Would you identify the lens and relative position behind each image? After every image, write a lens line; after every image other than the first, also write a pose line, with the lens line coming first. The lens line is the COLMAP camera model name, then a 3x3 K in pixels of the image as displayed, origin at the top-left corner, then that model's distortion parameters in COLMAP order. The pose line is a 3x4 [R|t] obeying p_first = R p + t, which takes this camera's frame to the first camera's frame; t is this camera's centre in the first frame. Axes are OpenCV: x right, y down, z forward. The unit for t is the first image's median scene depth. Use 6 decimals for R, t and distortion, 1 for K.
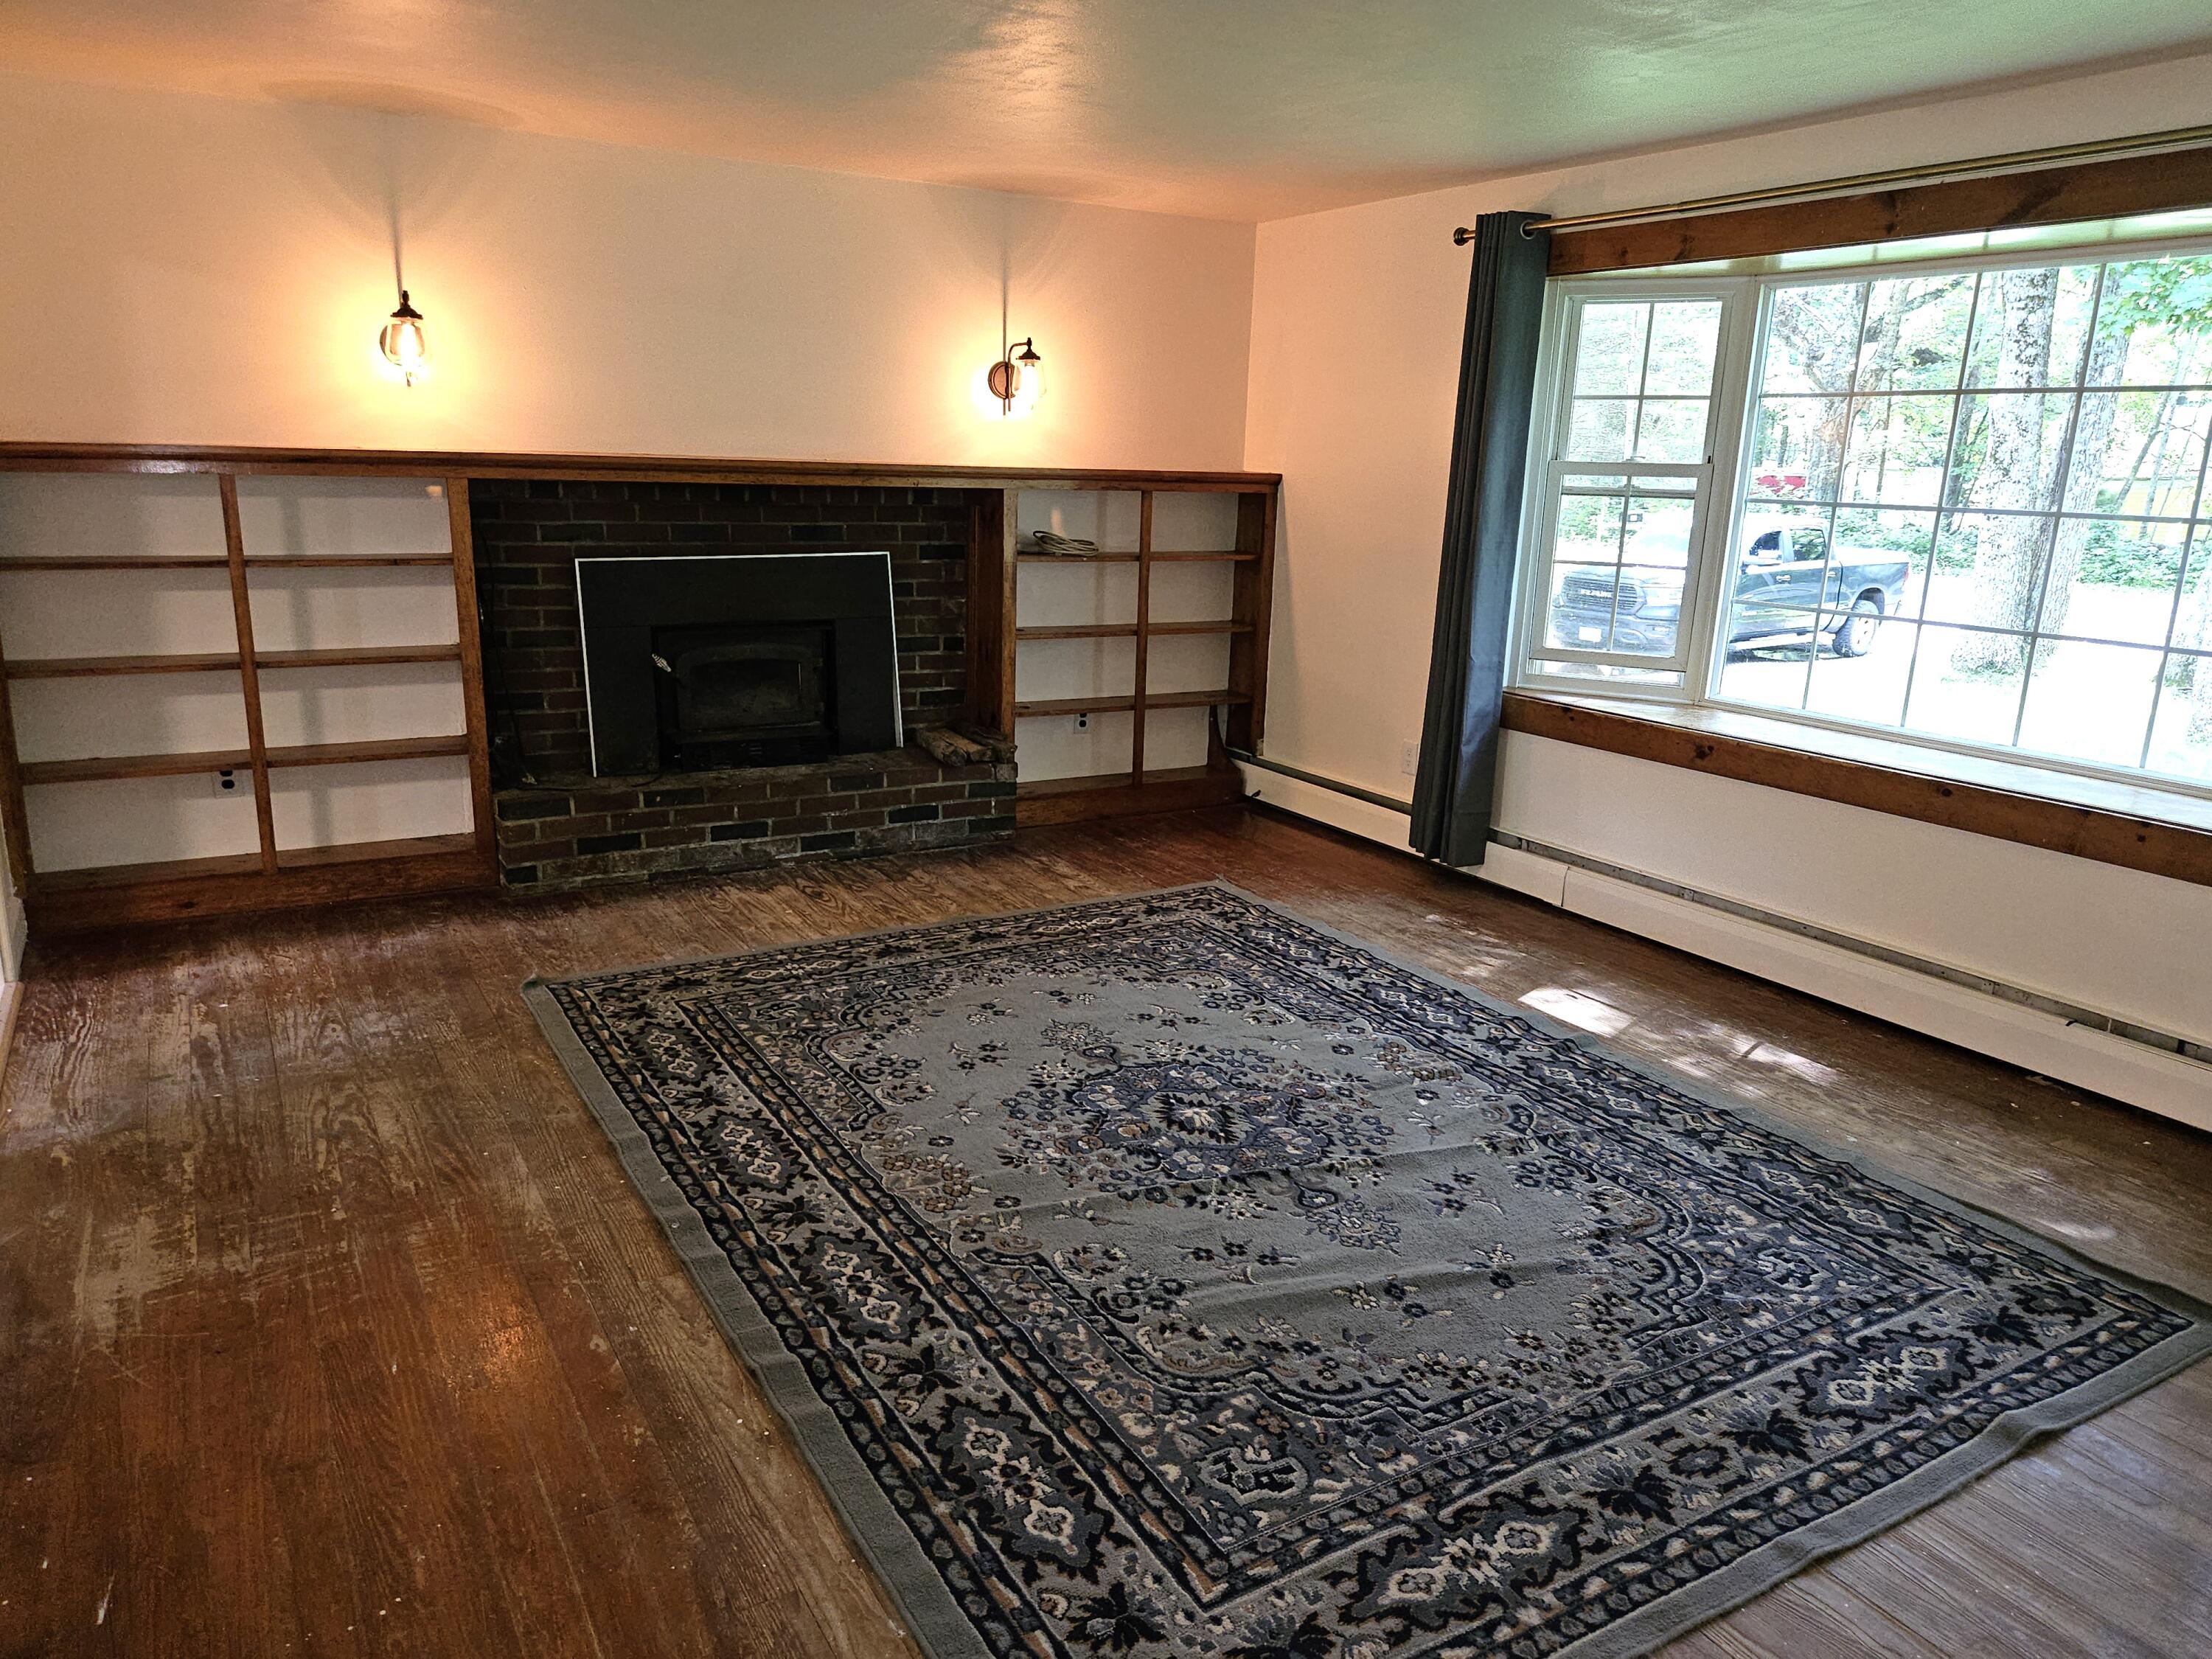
lens RADIAL K [[1526.8, 0, 1084.9], [0, 1526.8, 832.2], [0, 0, 1]] dist [0.075790, -0.071165]
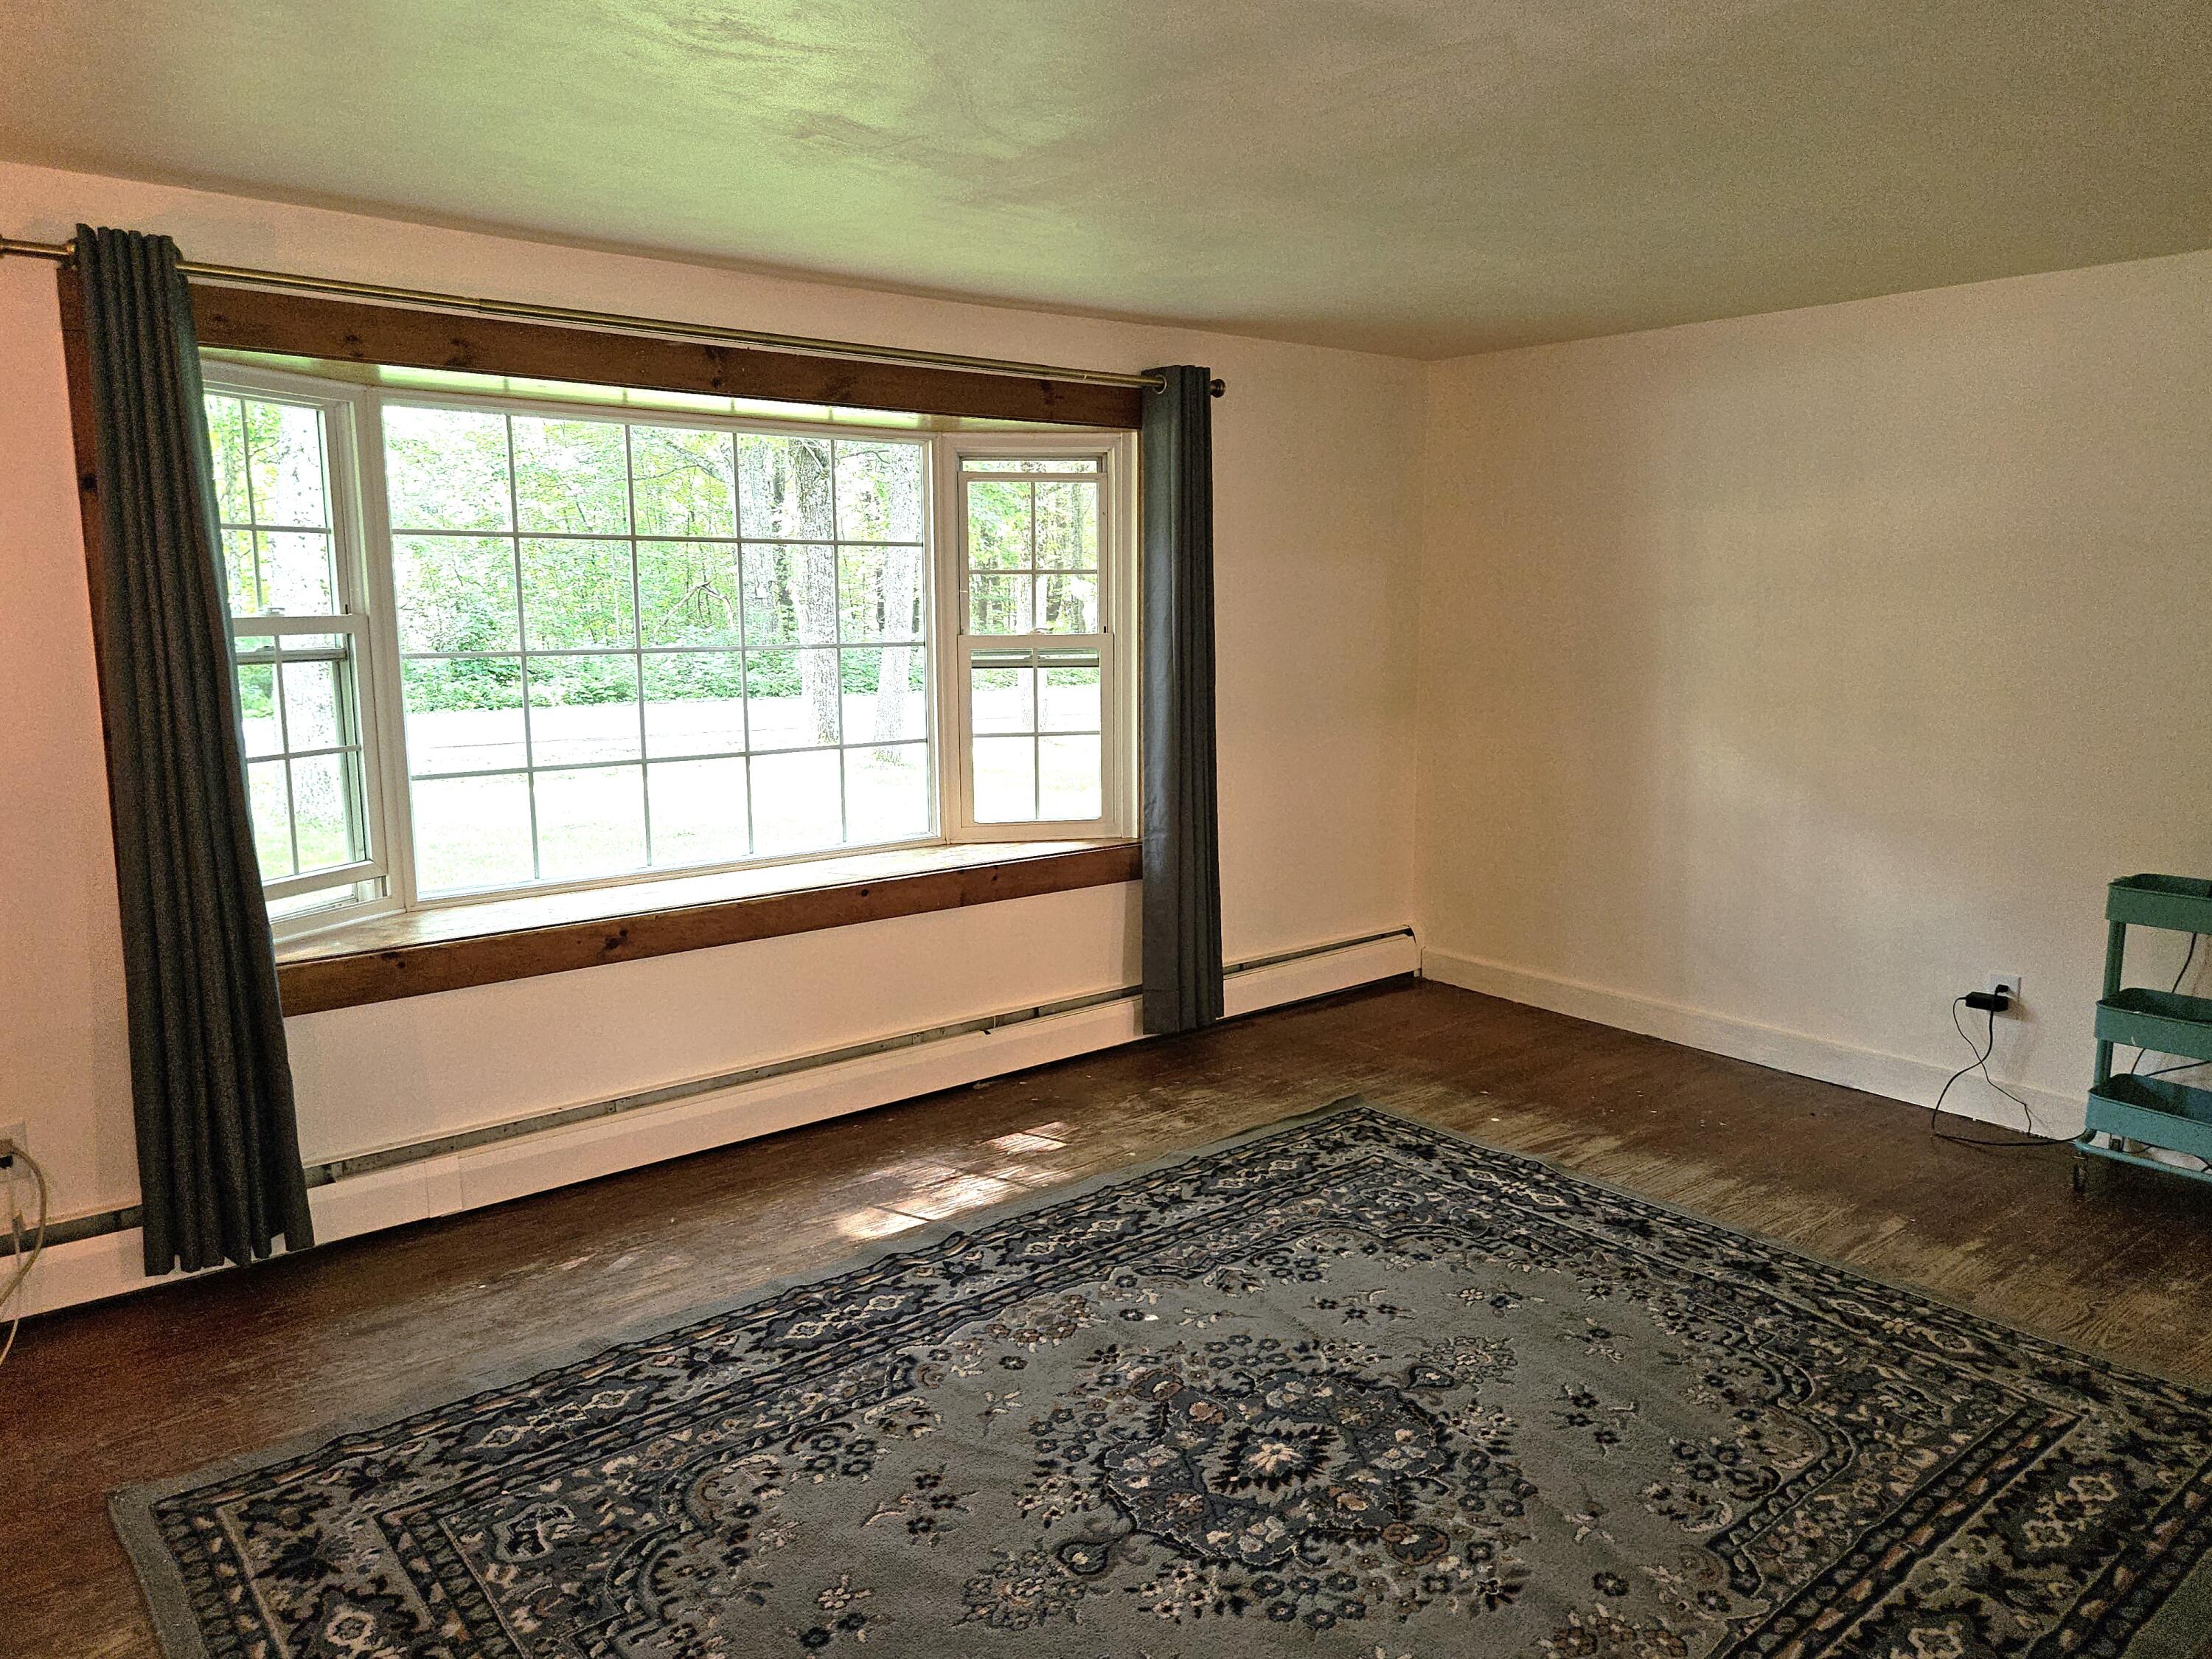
lens RADIAL K [[1526.8, 0, 1084.9], [0, 1526.8, 832.2], [0, 0, 1]] dist [0.075790, -0.071165]
pose [[-0.157465, -0.182197, 0.970572, -0.593504], [0.241303, 0.945941, 0.216722, -0.297069], [-0.957590, 0.268327, -0.104988, 1.048216]]
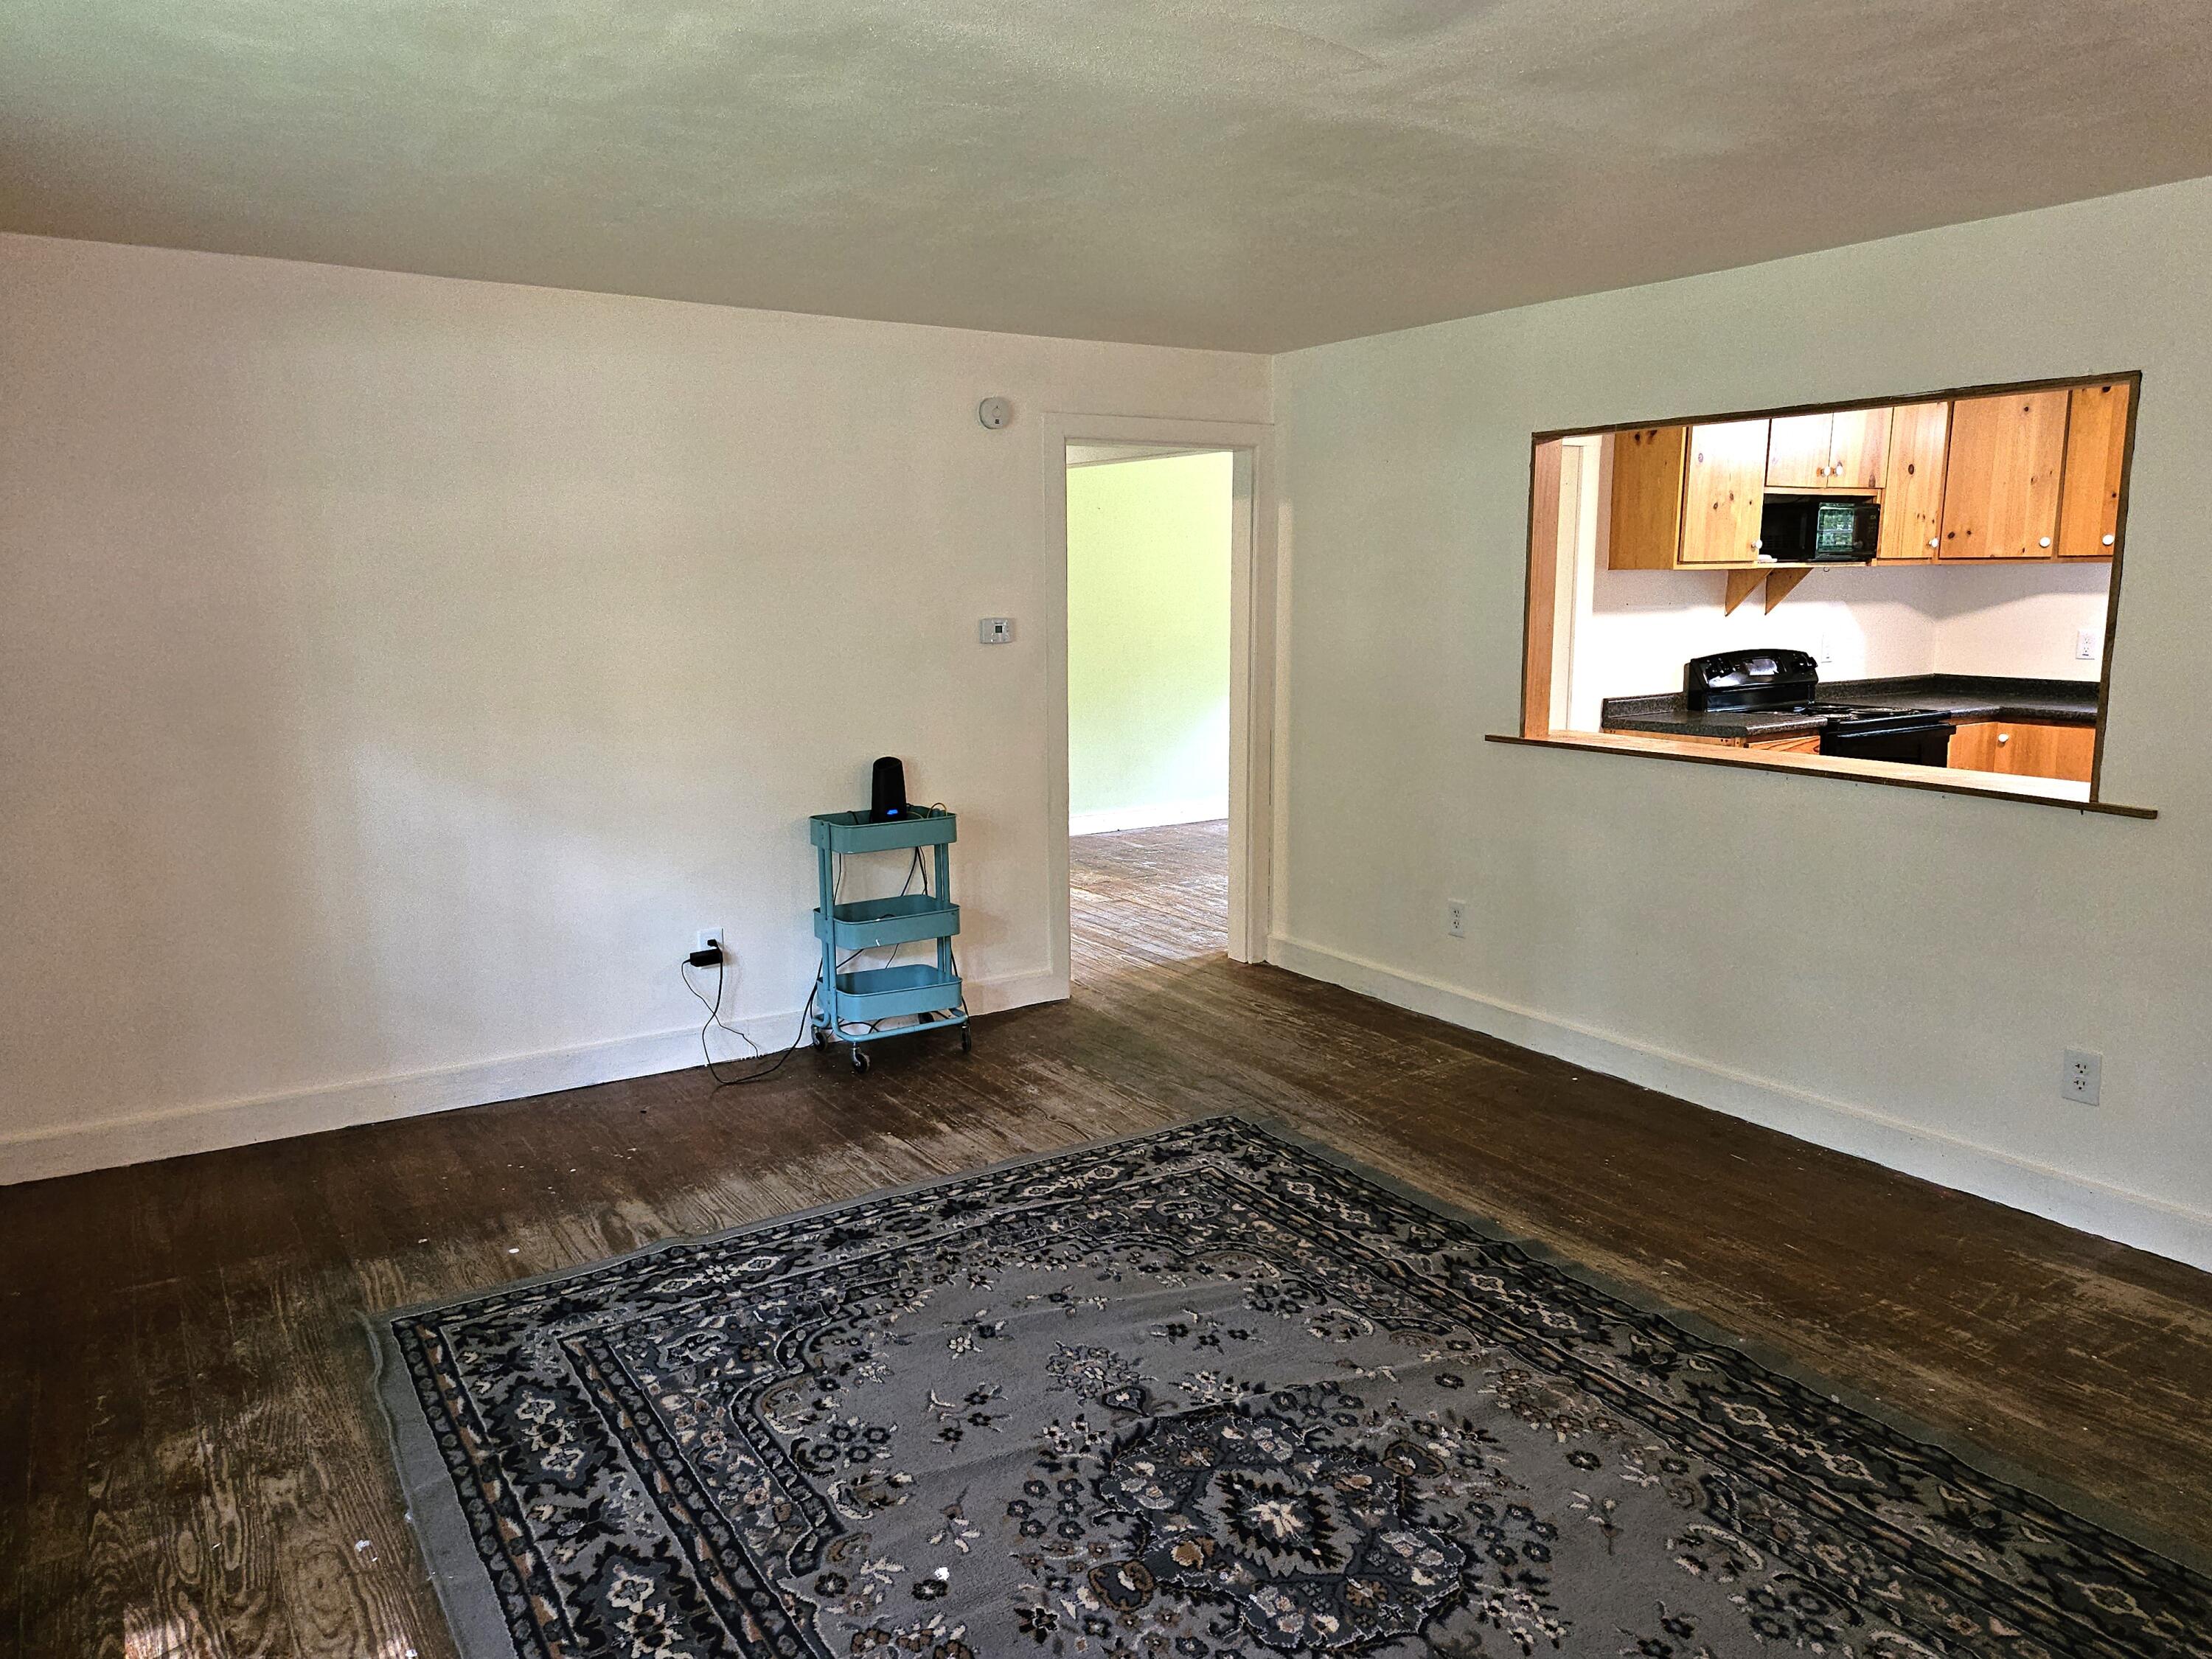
lens RADIAL K [[1526.8, 0, 1084.9], [0, 1526.8, 832.2], [0, 0, 1]] dist [0.075790, -0.071165]
pose [[-0.998440, -0.013586, -0.054151, 0.198098], [-0.034082, 0.916557, 0.398448, -0.381157], [0.044220, 0.399672, -0.915591, 1.474267]]
